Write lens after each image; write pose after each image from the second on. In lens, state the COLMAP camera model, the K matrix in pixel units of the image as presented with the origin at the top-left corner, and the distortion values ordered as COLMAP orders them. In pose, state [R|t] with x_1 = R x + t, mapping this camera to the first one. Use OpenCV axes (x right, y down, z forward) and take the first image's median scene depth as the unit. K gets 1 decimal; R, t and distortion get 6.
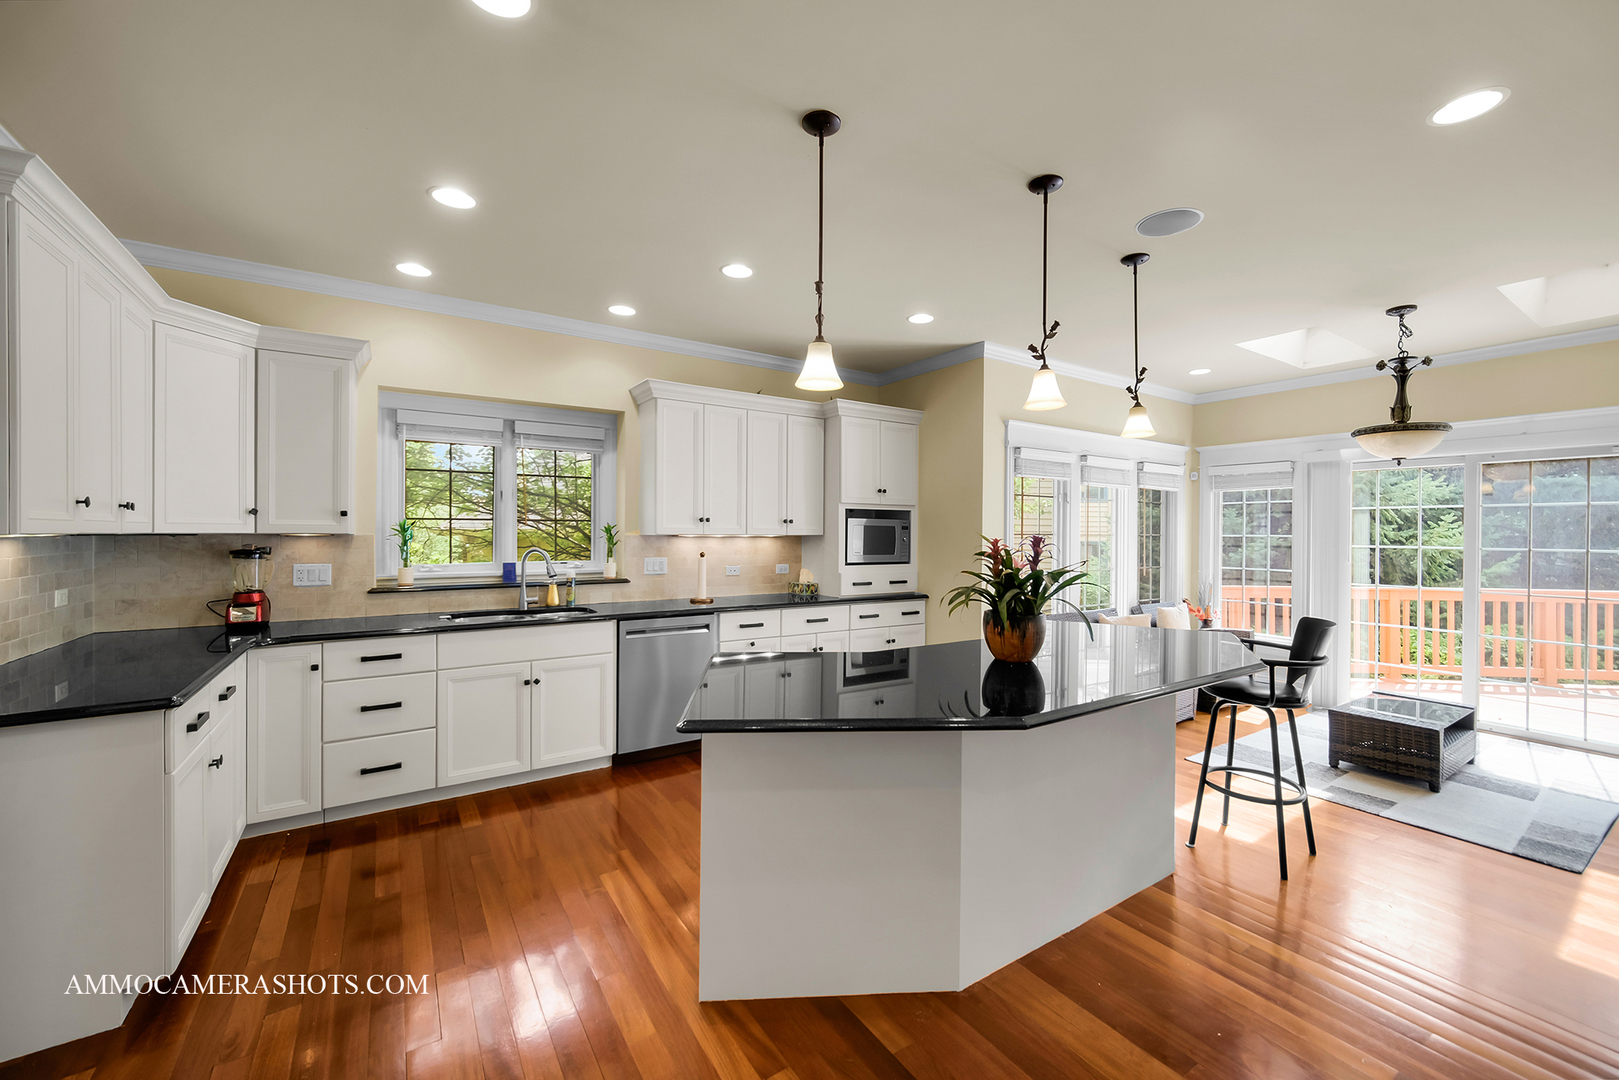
lens RADIAL K [[655.6, 0, 795.2], [0, 655.6, 535.5], [0, 0, 1]] dist [0.000673, -0.001526]
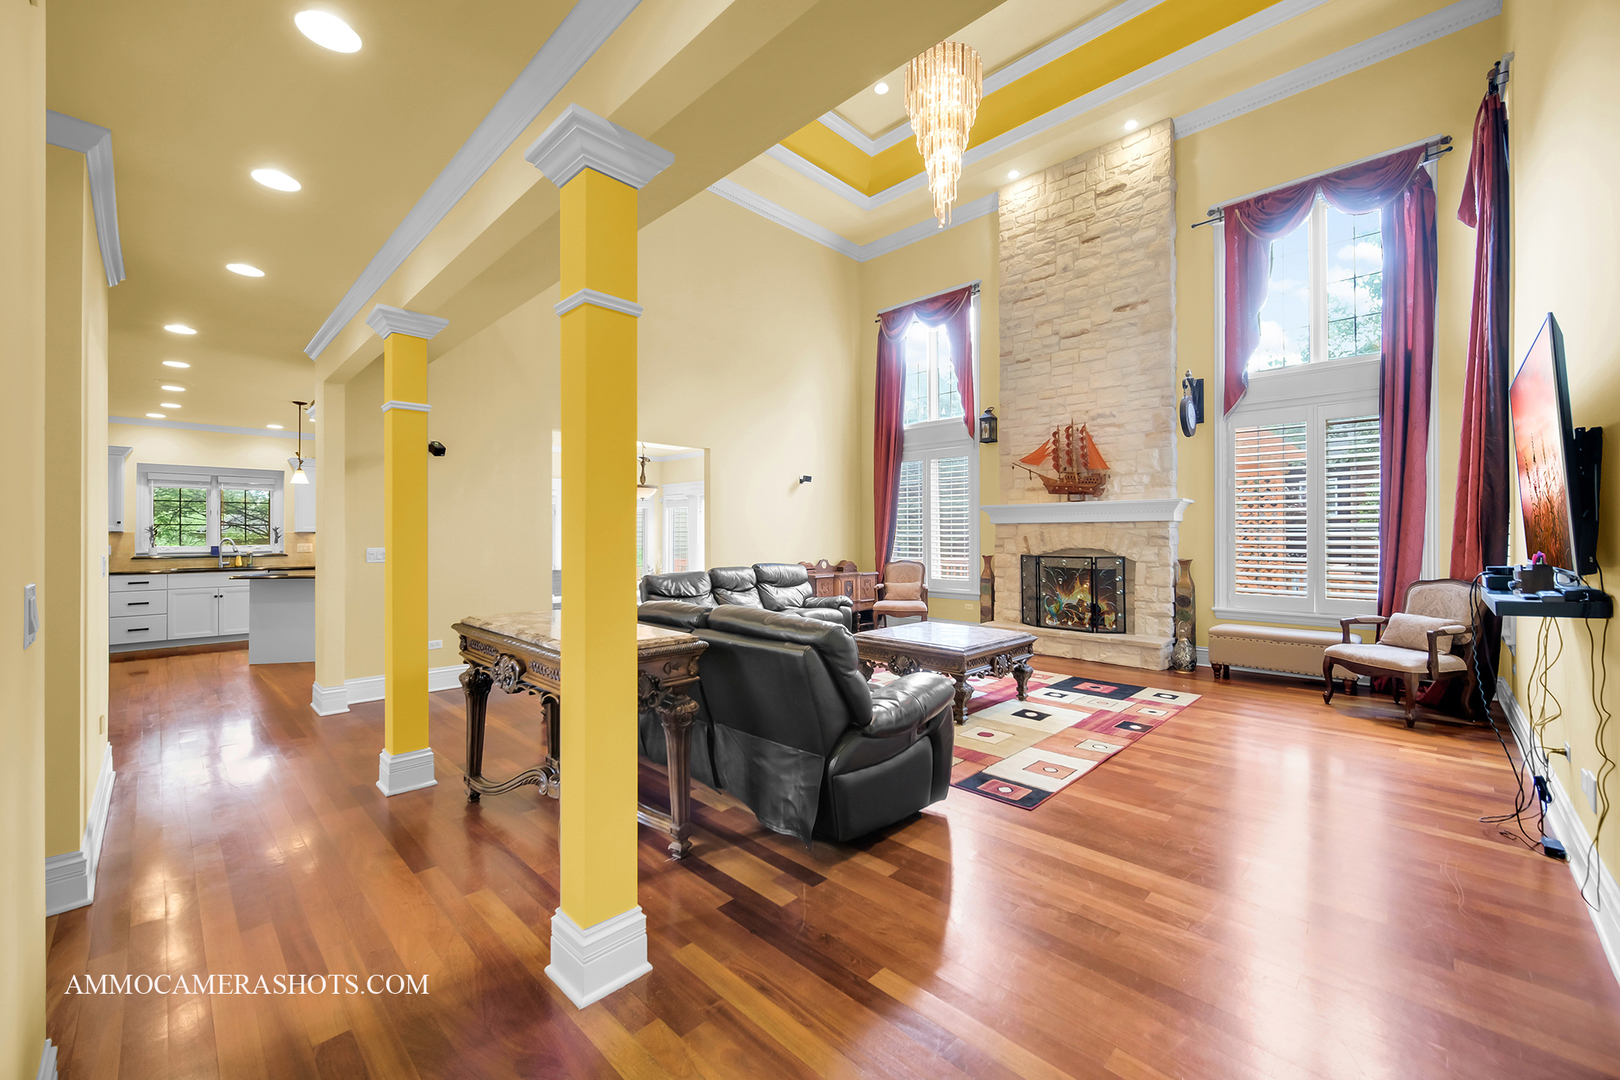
lens RADIAL K [[656.0, 0, 789.8], [0, 656.0, 539.3], [0, 0, 1]] dist [0.000673, -0.001526]
pose [[0.980156, -0.004928, 0.198168, 0.928967], [0.004131, 0.999982, 0.004435, 0.019765], [-0.198186, -0.003528, 0.980158, -1.376611]]
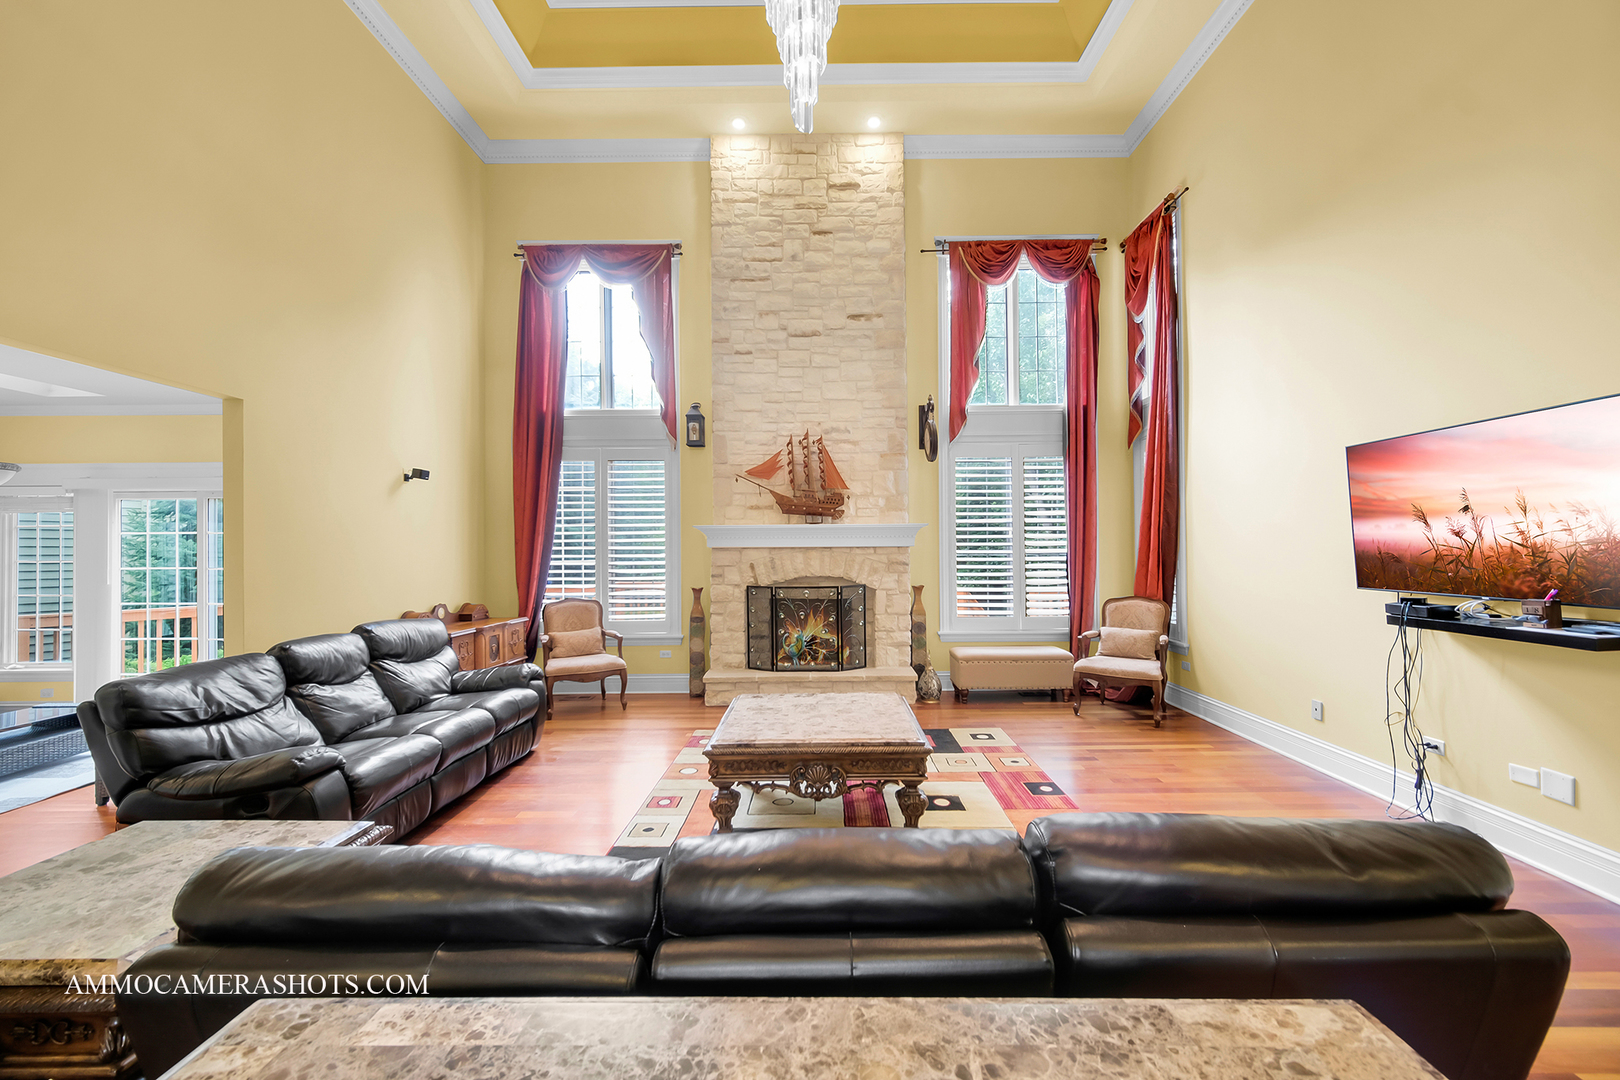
lens RADIAL K [[656.0, 0, 814.6], [0, 656.0, 548.6], [0, 0, 1]] dist [0.000673, -0.001526]
pose [[0.540904, -0.005761, 0.841065, 0.747195], [0.010179, 0.999948, 0.000303, -0.009181], [-0.841023, 0.008397, 0.540934, -0.712247]]
